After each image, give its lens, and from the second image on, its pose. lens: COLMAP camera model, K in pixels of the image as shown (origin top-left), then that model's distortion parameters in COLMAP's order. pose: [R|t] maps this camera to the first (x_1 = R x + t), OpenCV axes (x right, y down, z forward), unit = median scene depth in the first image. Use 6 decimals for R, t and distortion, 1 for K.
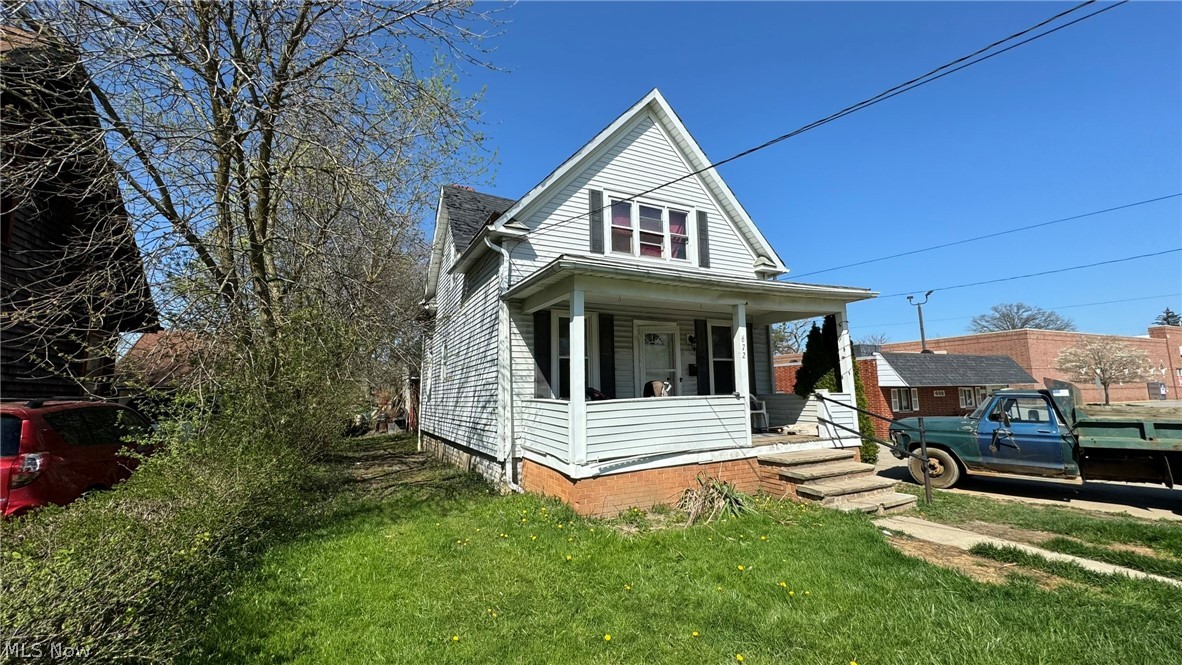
lens RADIAL K [[472.6, 0, 591.0], [0, 472.6, 332.5], [0, 0, 1]] dist [-0.000078, 0.000148]
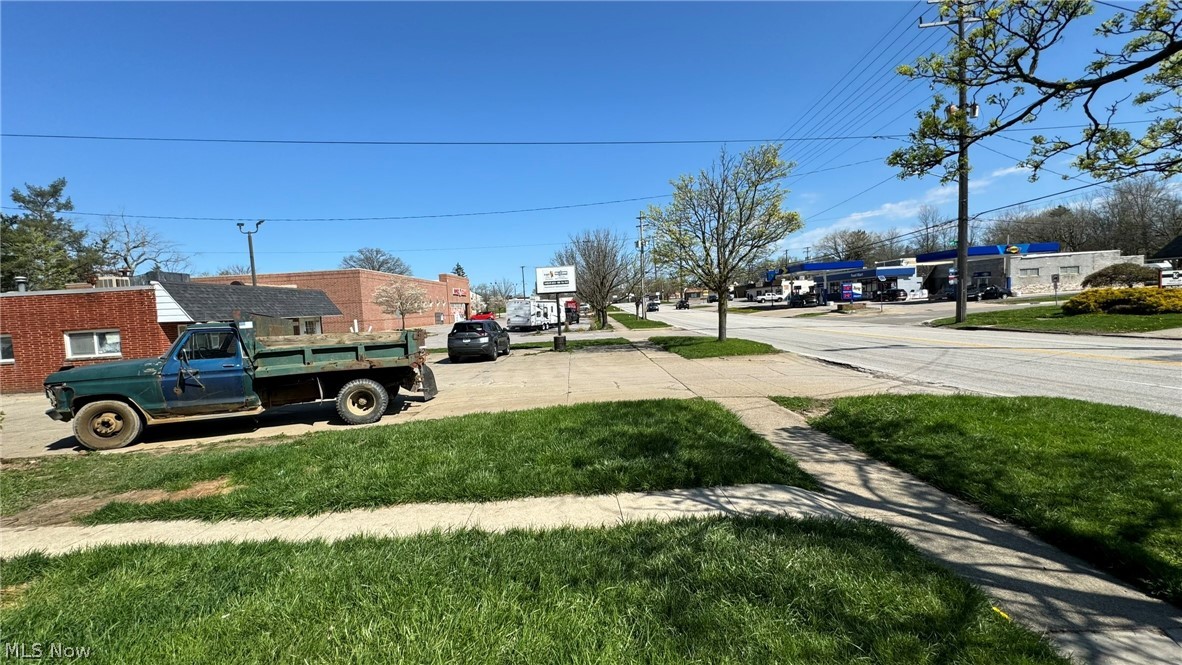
lens RADIAL K [[472.6, 0, 591.0], [0, 472.6, 332.5], [0, 0, 1]] dist [-0.000078, 0.000148]
pose [[0.406875, -0.053873, 0.911894, 0.356634], [-0.073268, 0.993119, 0.091363, 0.001855], [-0.910541, -0.103986, 0.400128, -0.035562]]
